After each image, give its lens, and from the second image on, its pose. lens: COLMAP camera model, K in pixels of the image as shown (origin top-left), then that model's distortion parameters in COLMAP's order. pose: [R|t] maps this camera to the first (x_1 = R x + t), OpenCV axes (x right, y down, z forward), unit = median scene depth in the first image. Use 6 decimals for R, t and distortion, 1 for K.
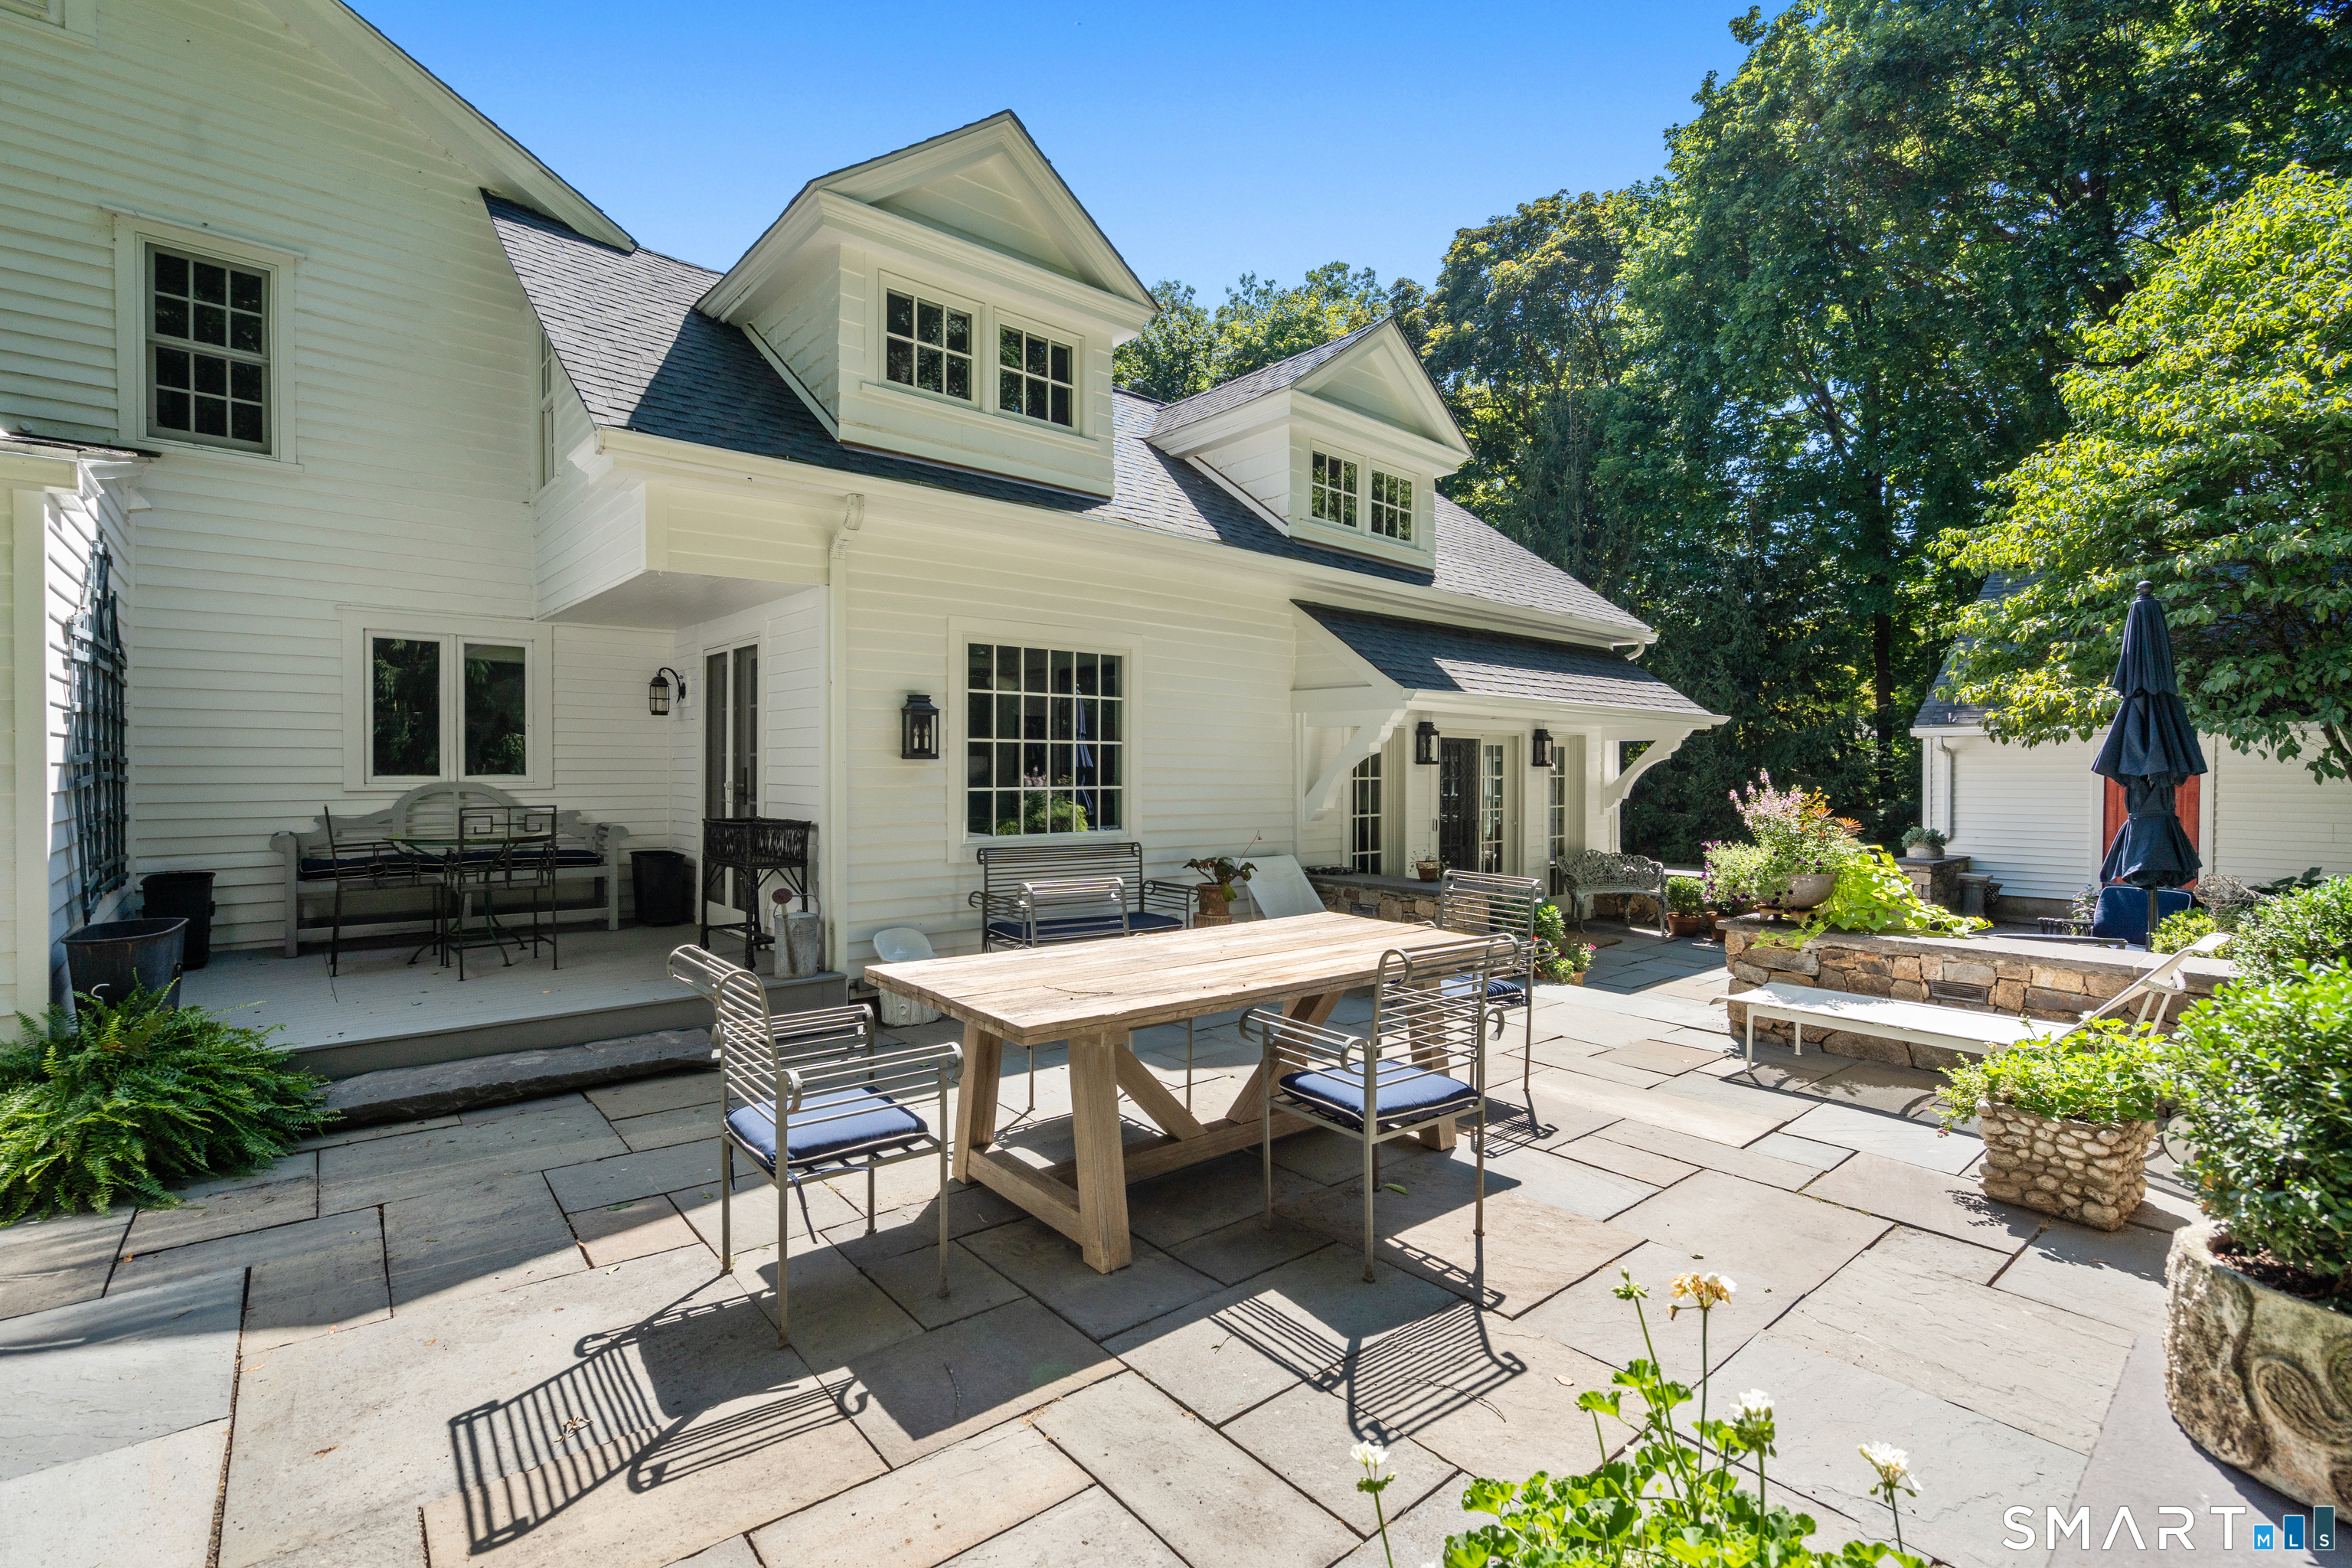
lens RADIAL K [[1055.7, 0, 1176.0], [0, 1055.7, 784.0], [0, 0, 1]] dist [-0.000826, -0.000160]
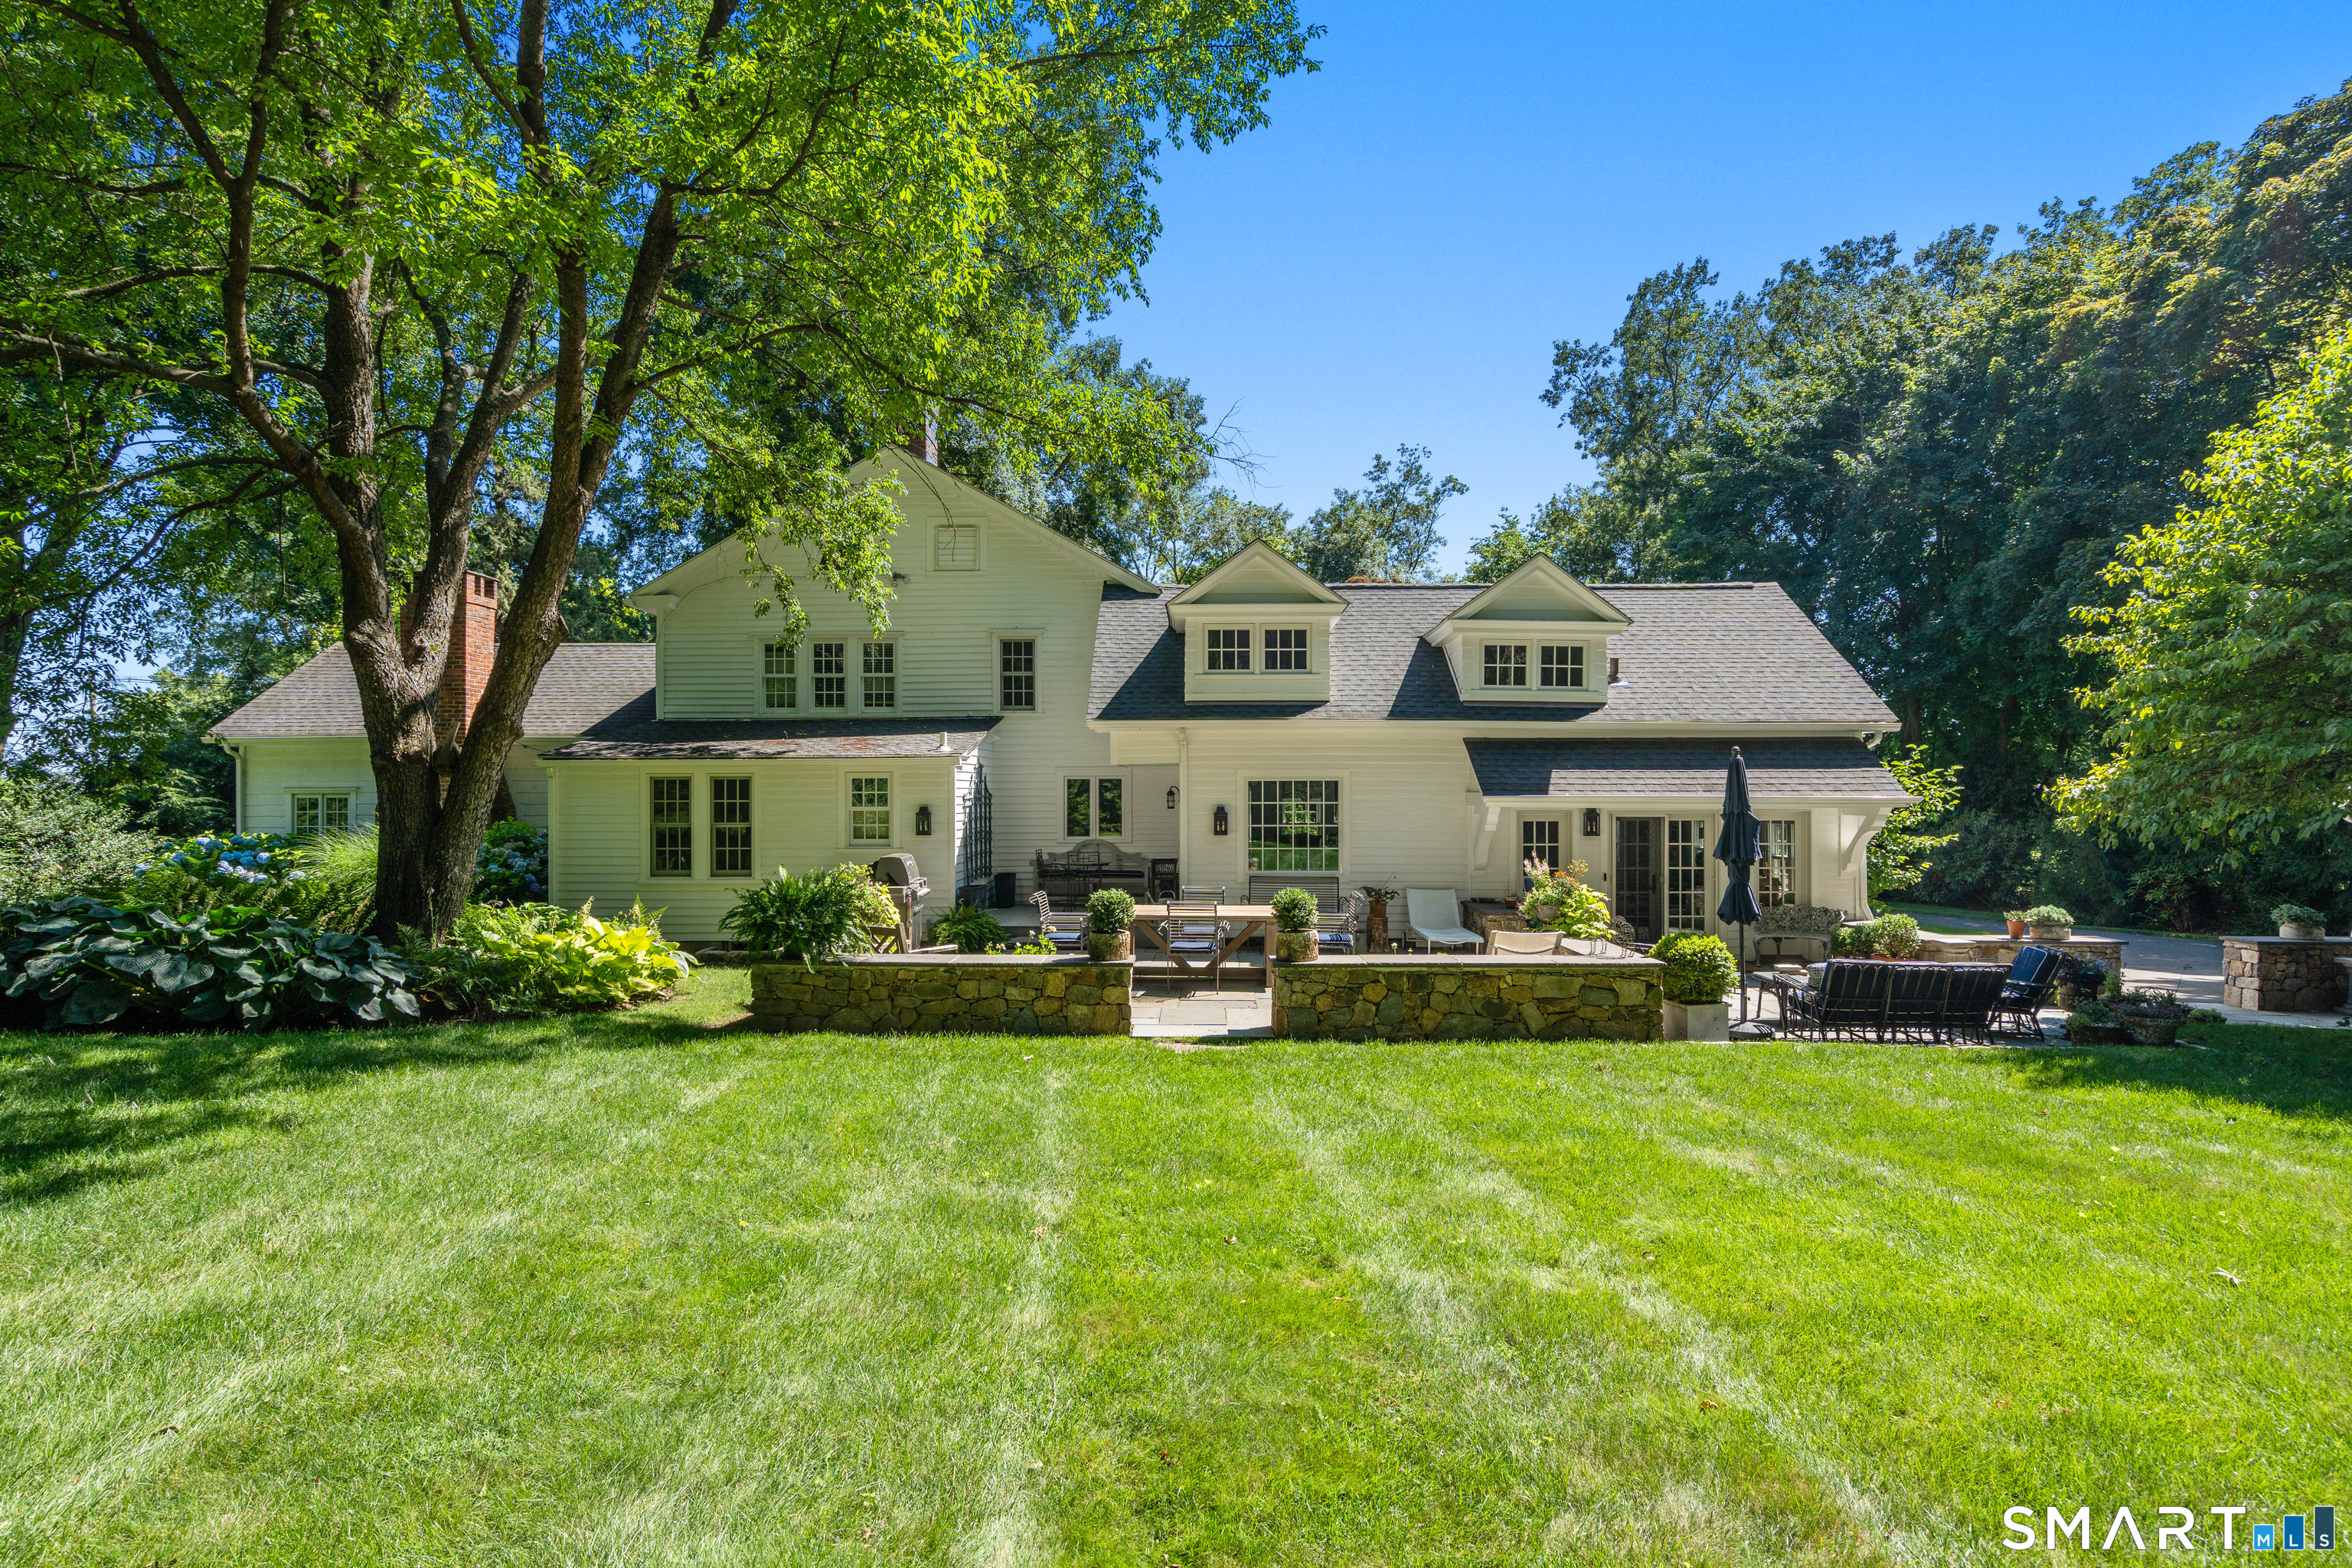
lens RADIAL K [[1184.8, 0, 1172.3], [0, 1184.8, 803.2], [0, 0, 1]] dist [-0.002405, 0.000125]
pose [[0.744217, -0.001836, -0.667935, 1.264630], [-0.006372, 0.999931, -0.009849, -0.060976], [0.667907, 0.011586, 0.744154, -0.880917]]
